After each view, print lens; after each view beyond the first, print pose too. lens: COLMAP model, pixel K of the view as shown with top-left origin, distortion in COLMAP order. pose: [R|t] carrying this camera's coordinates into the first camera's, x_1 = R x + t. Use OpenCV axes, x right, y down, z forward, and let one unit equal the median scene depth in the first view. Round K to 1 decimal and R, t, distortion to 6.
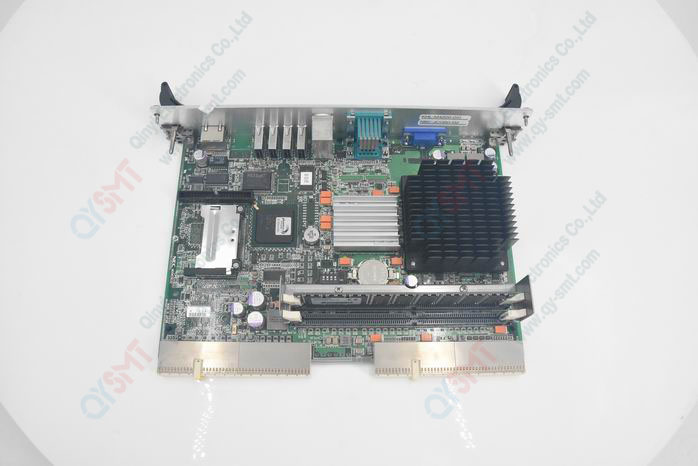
lens RADIAL K [[516.4, 0, 349.0], [0, 516.4, 233.0], [0, 0, 1]] dist [-0.107758, 0.000838]
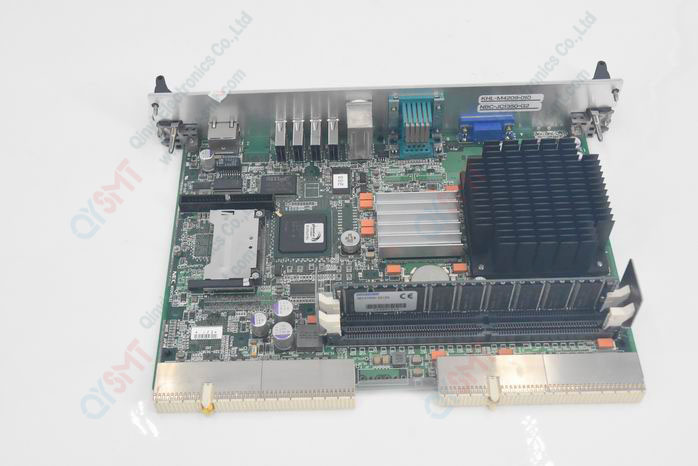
lens RADIAL K [[888.7, 0, 349.0], [0, 888.7, 233.0], [0, 0, 1]] dist [0.105247, 0.000331]
pose [[0.998795, -0.036822, -0.032449, -0.029199], [0.026412, 0.960510, -0.276990, 0.366474], [0.041367, 0.275800, 0.960325, -0.308079]]
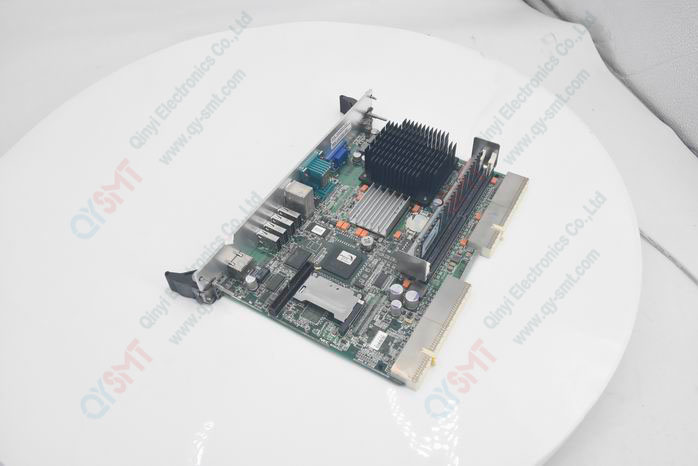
lens RADIAL K [[558.1, 0, 359.3], [0, 558.1, 233.0], [0, 0, 1]] dist [-0.001373, -0.000229]
pose [[0.506730, -0.672057, 0.539967, -0.771295], [0.819866, 0.569317, -0.060814, 0.056753], [-0.266542, 0.473517, 0.839486, -0.116964]]
